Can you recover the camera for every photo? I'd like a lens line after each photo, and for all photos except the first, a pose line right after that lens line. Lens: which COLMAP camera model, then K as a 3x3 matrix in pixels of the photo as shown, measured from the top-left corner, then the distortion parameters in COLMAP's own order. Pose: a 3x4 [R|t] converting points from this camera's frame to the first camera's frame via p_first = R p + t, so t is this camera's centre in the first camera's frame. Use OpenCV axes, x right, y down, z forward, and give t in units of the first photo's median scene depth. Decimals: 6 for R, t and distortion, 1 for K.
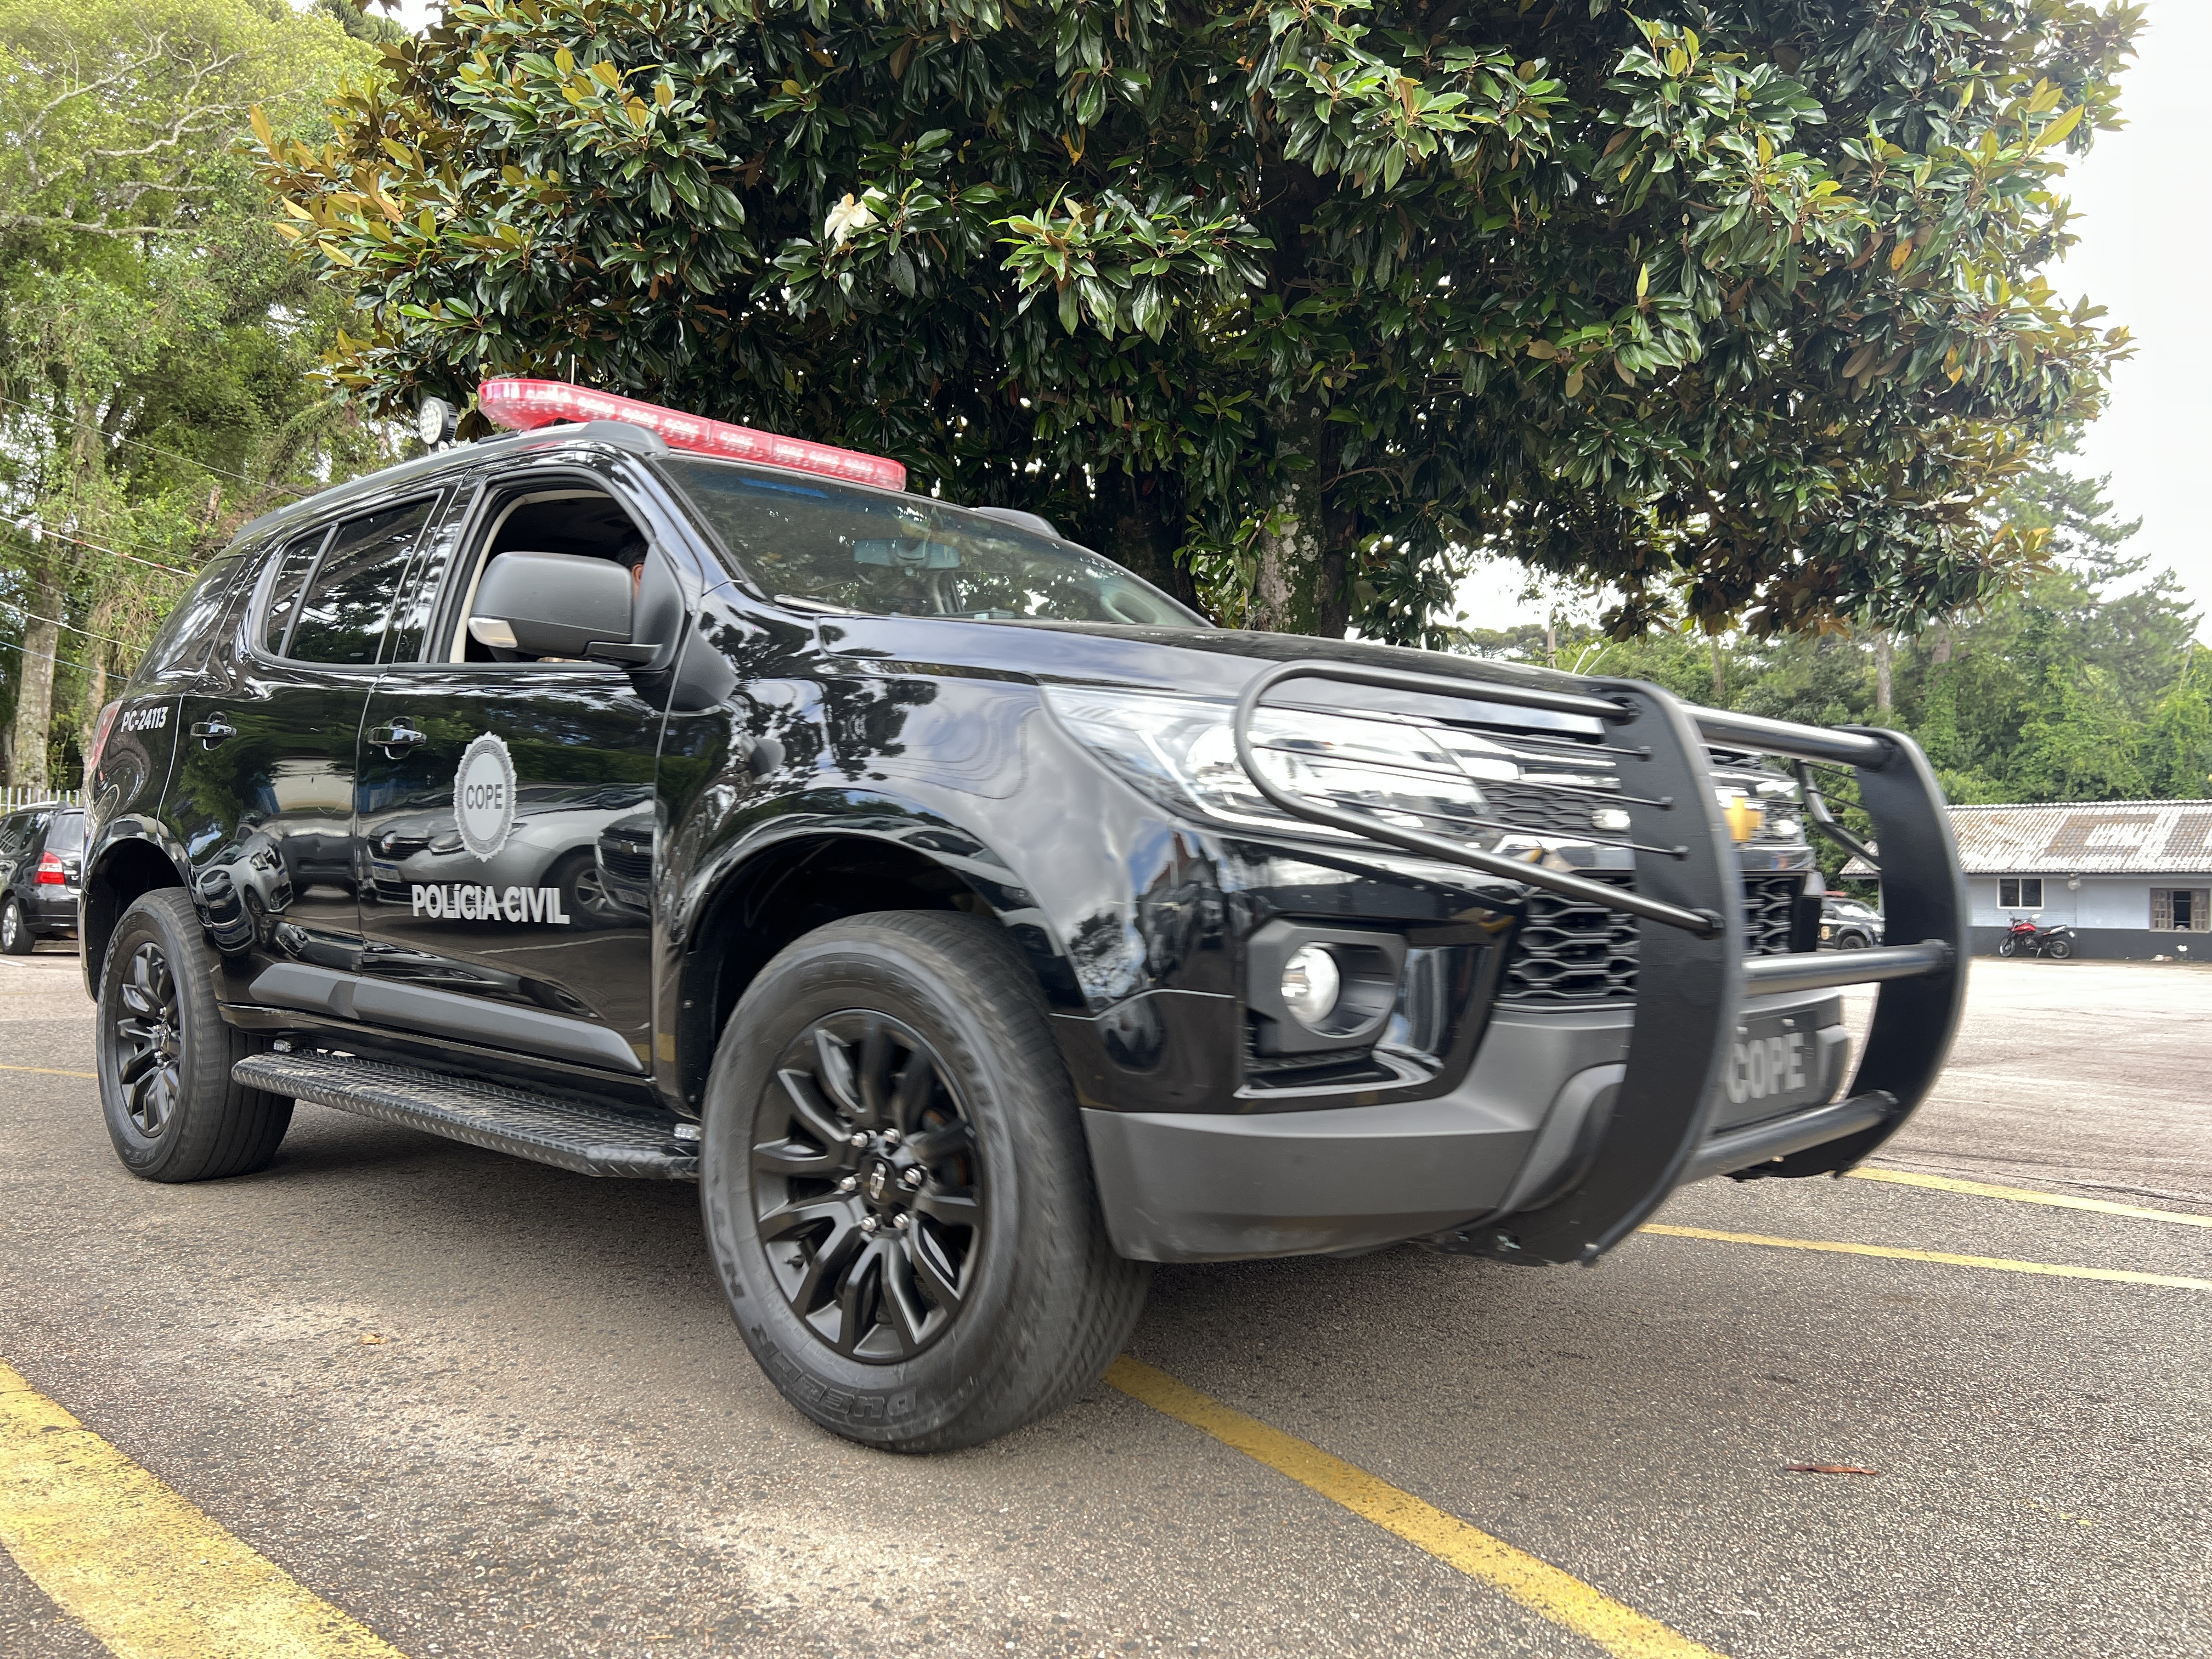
lens RADIAL K [[1673.1, 0, 1100.2], [0, 1673.1, 853.7], [0, 0, 1]] dist [-0.036820, 0.002657]
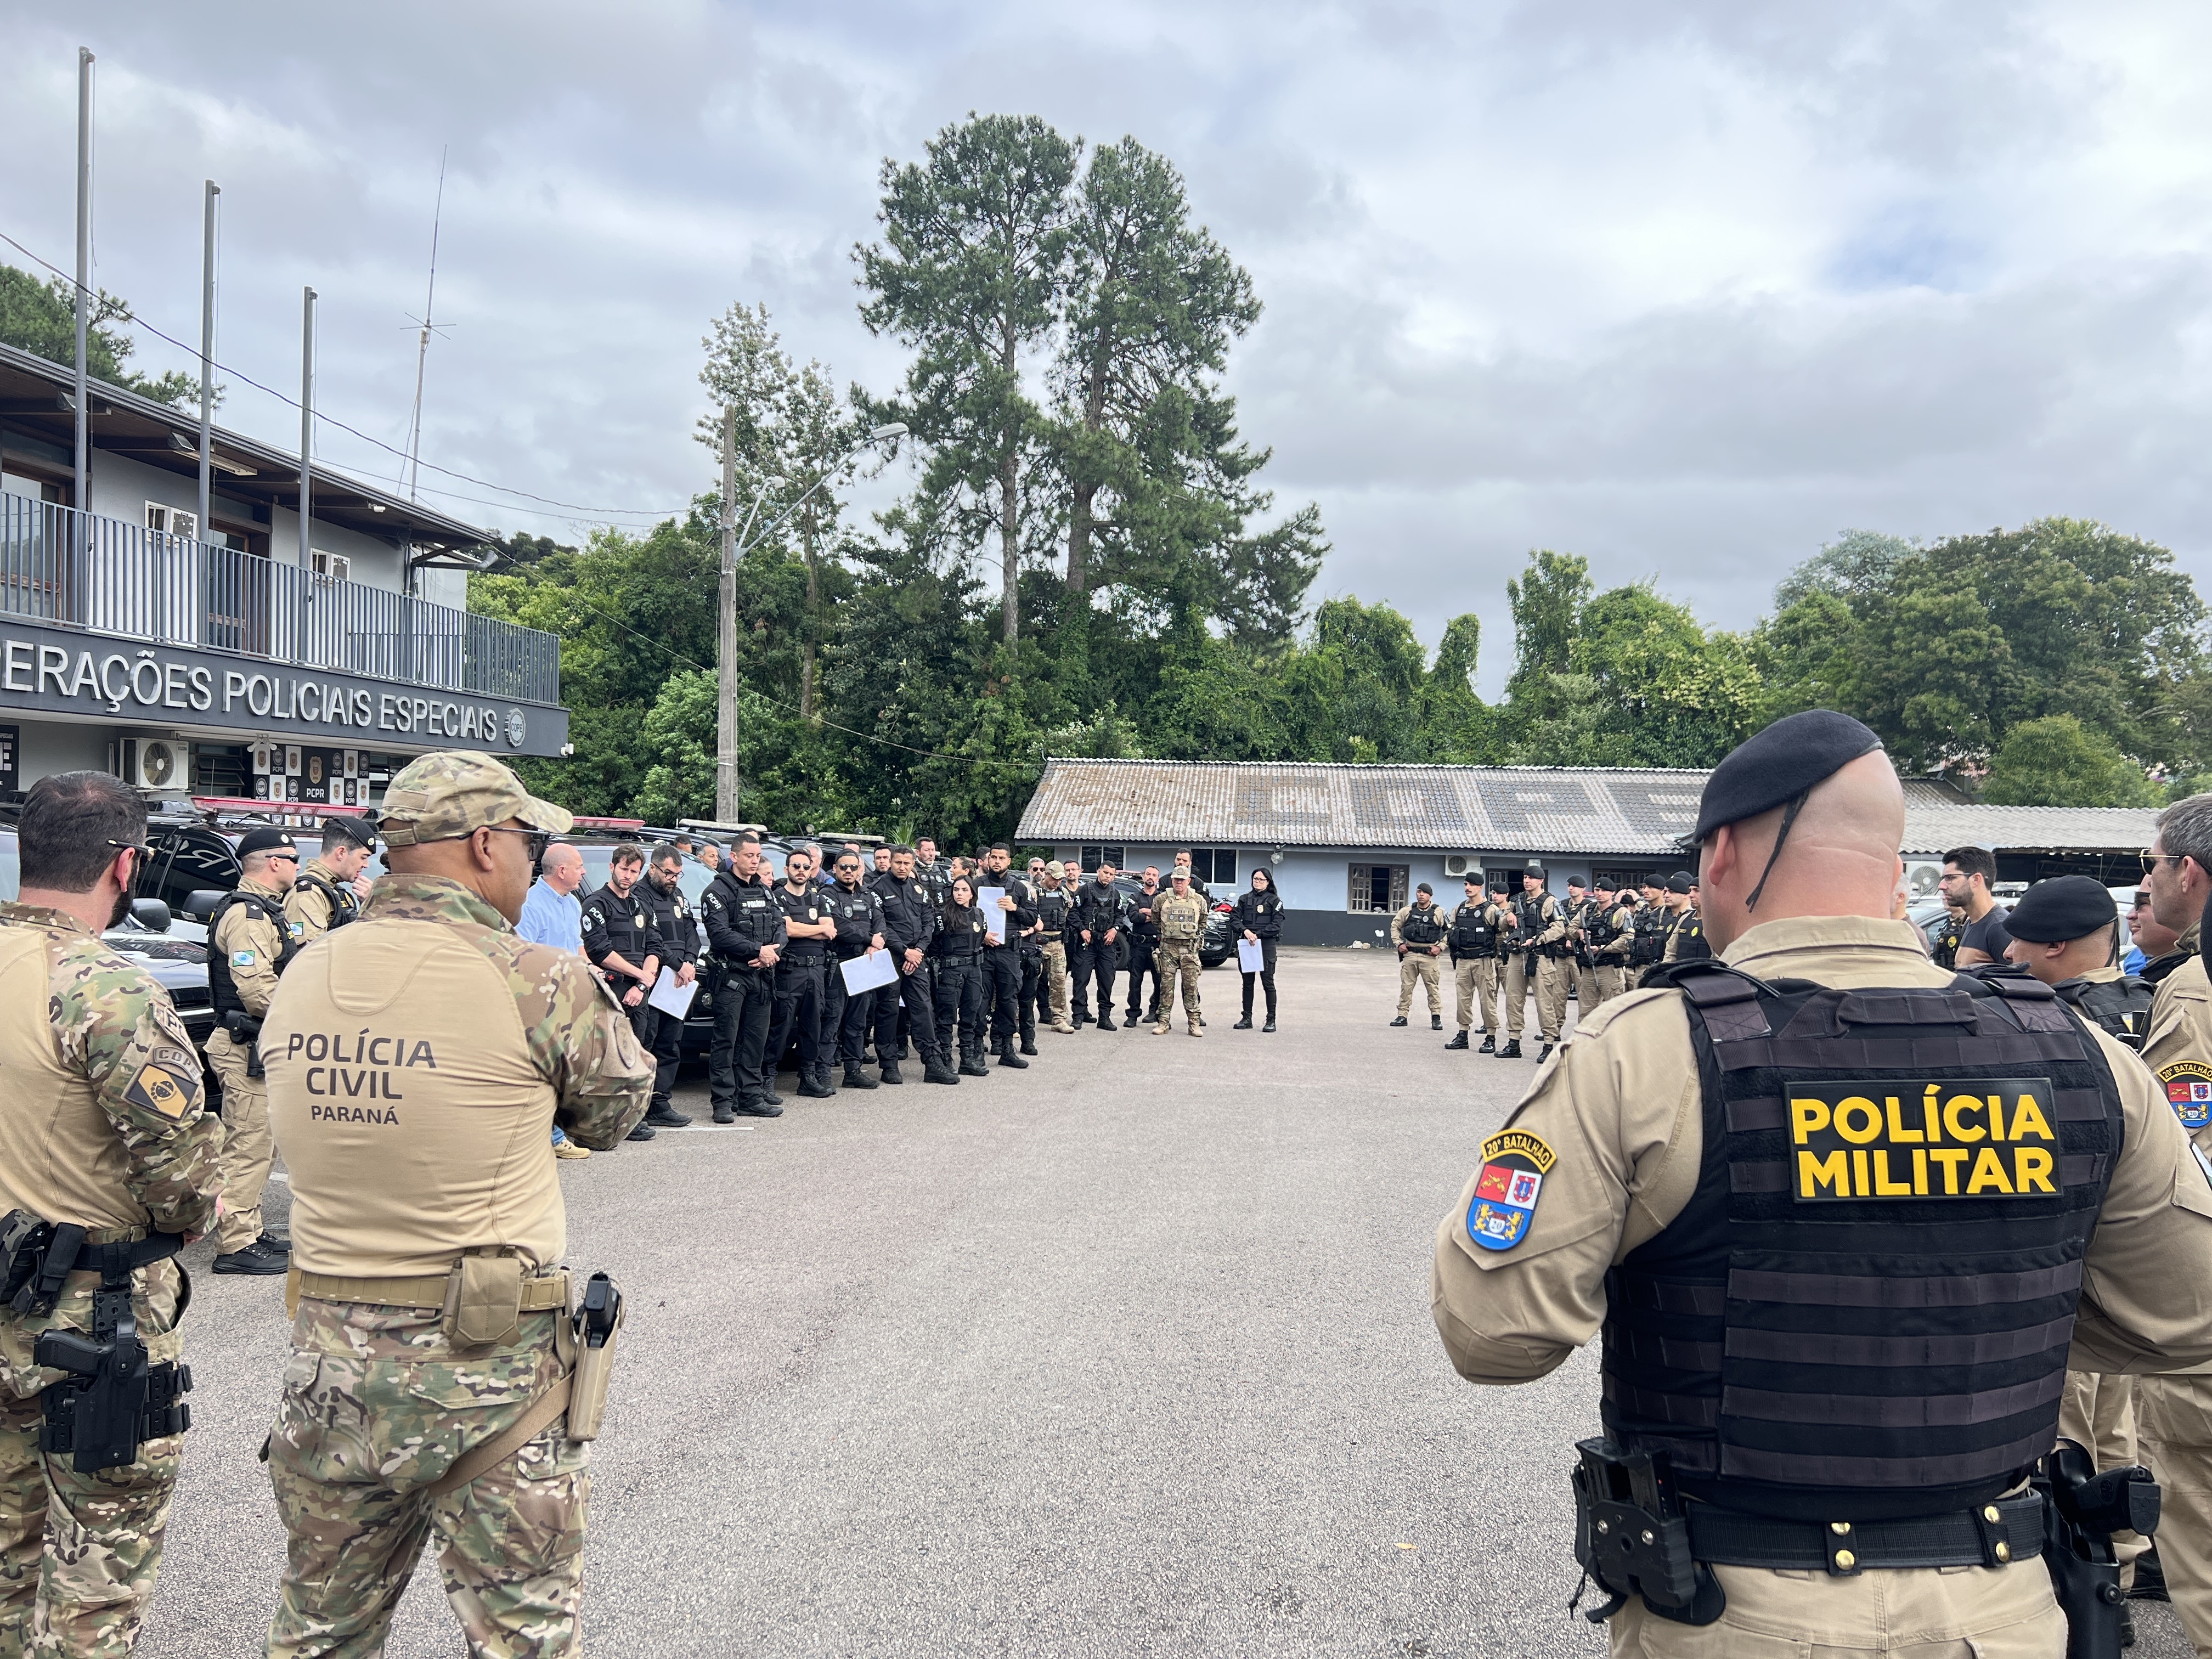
lens RADIAL K [[1678.2, 0, 1106.0], [0, 1678.2, 829.5], [0, 0, 1]] dist [0.040566, -0.002249]
pose [[0.802436, 0.018209, 0.596460, 0.013497], [-0.027633, 0.999596, 0.006660, 0.000903], [-0.596098, -0.021826, 0.802615, 0.377455]]
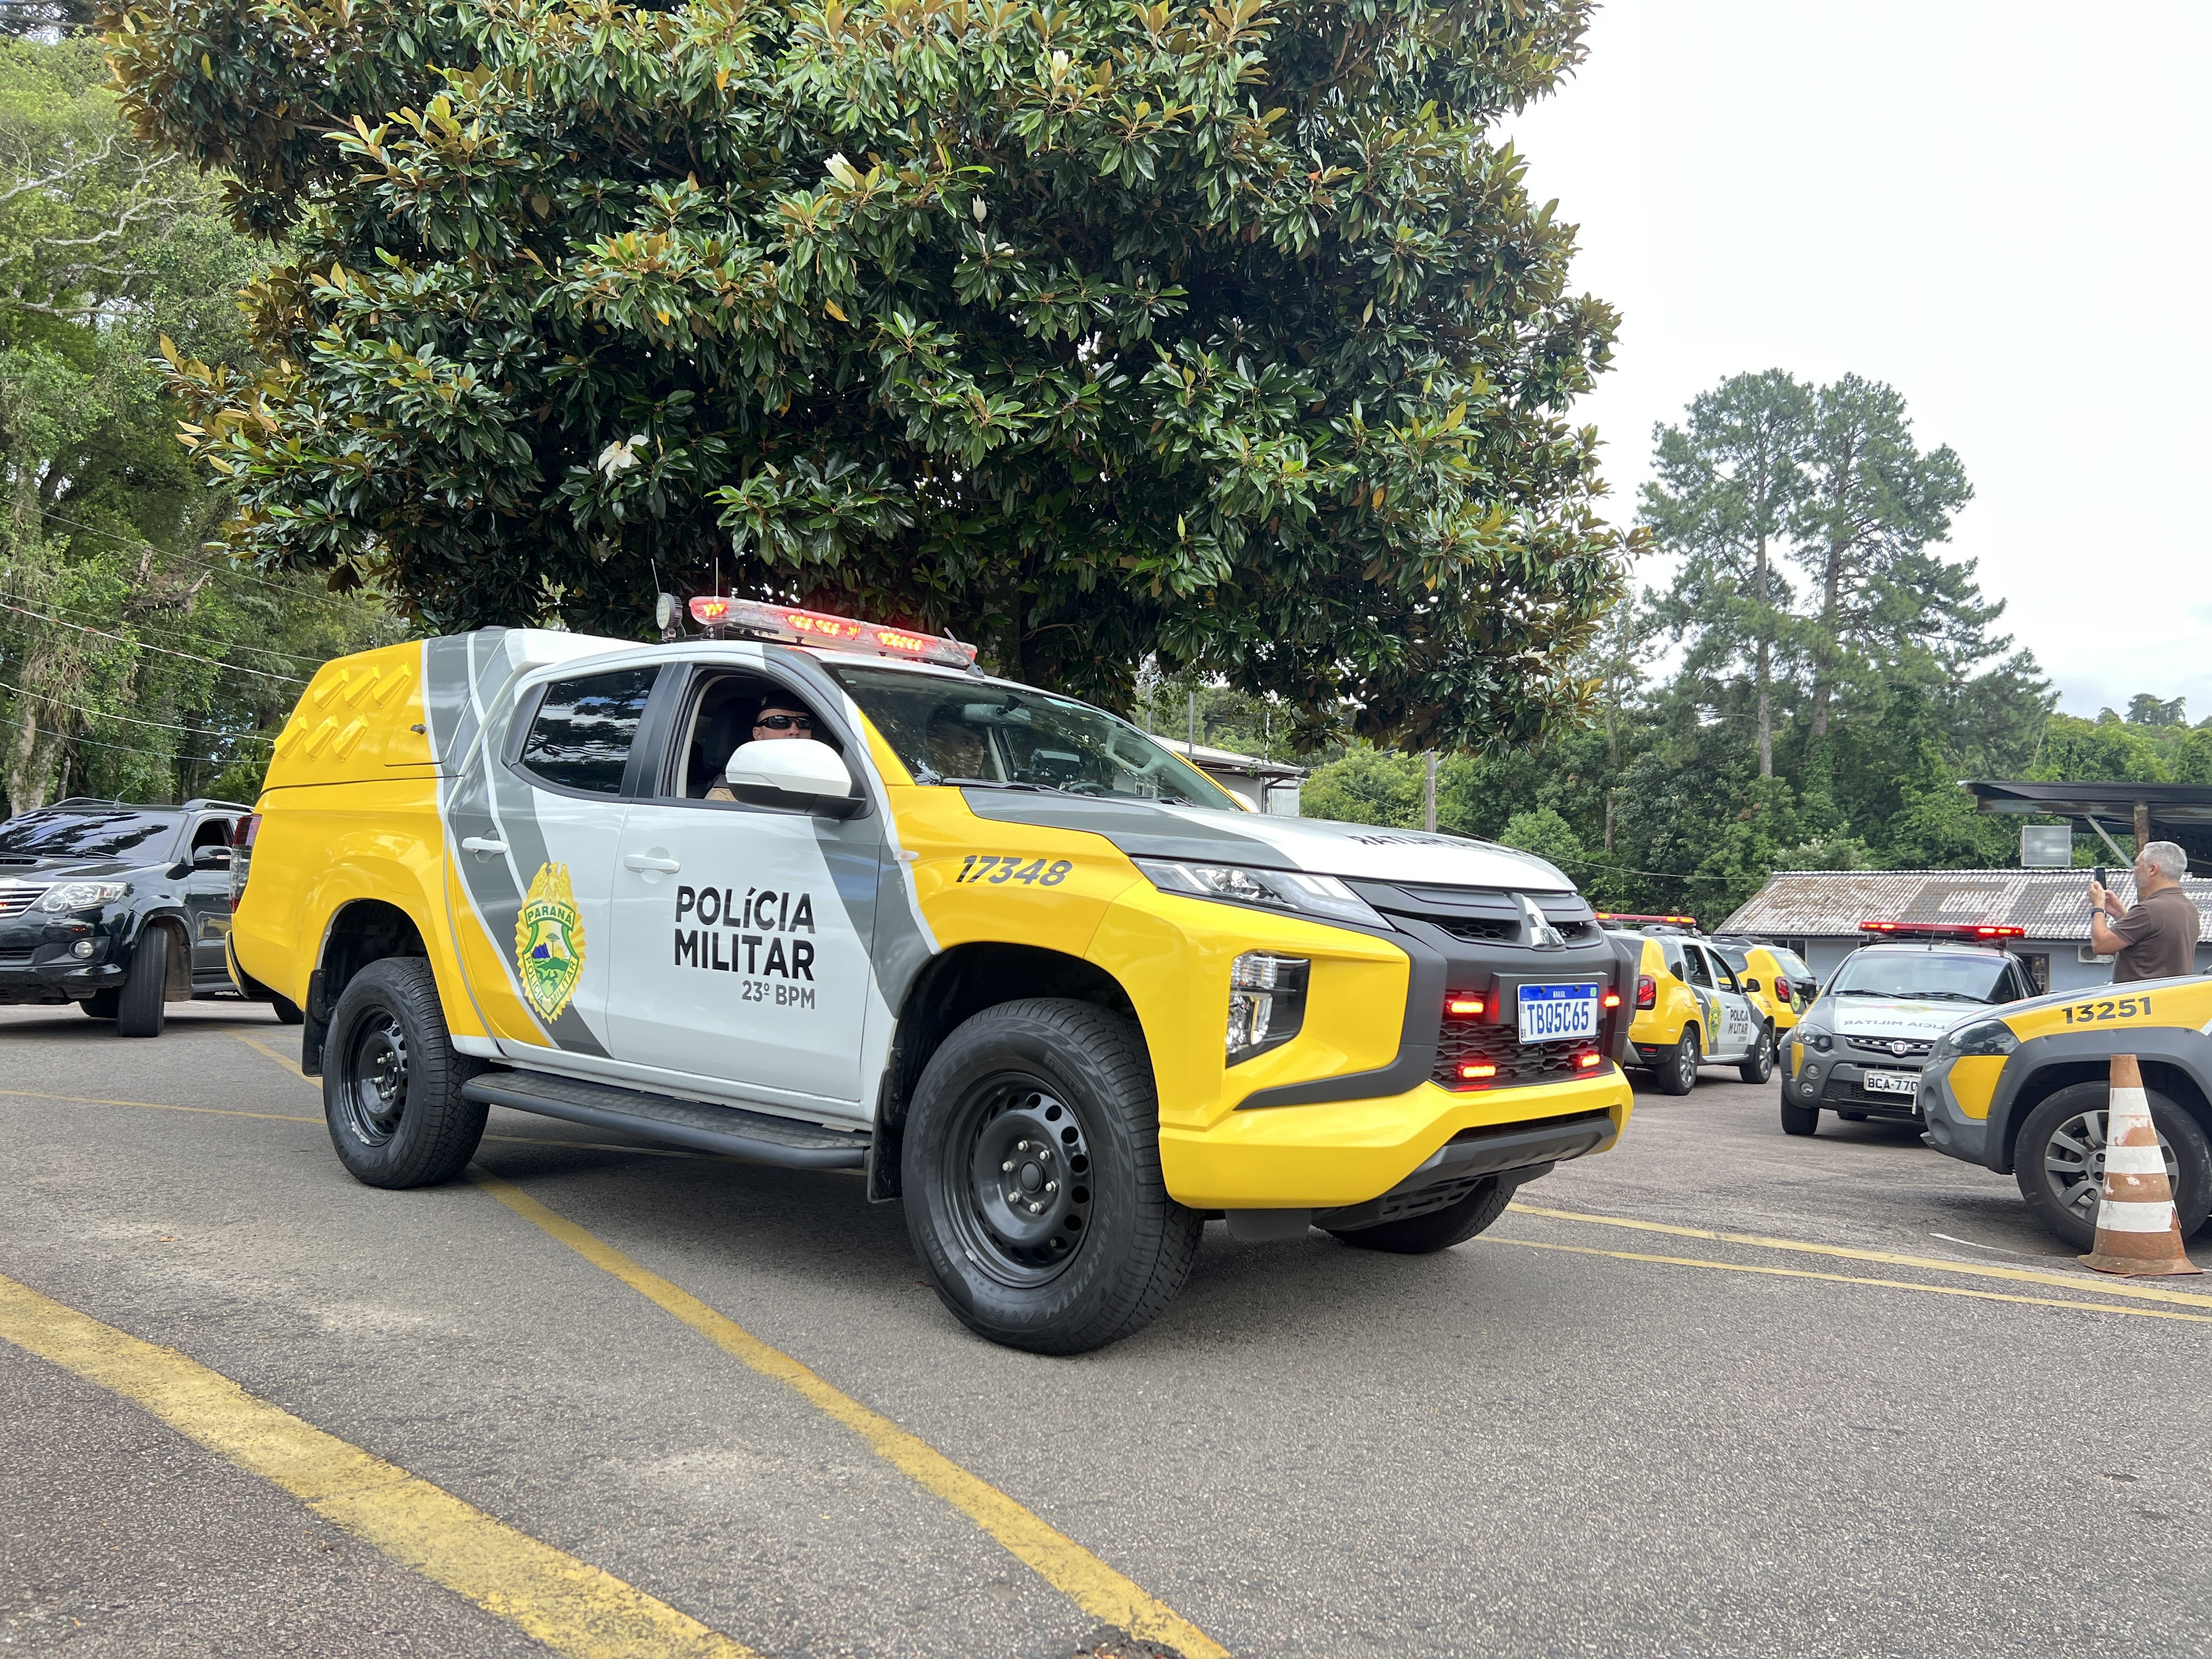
lens RADIAL K [[1650.2, 0, 1106.0], [0, 1650.2, 829.5], [0, 0, 1]] dist [0.003531, -0.032565]
pose [[0.999207, 0.016069, 0.036429, 0.023231], [-0.014459, 0.998925, -0.044041, -0.003226], [-0.037097, 0.043479, 0.998365, -0.037499]]
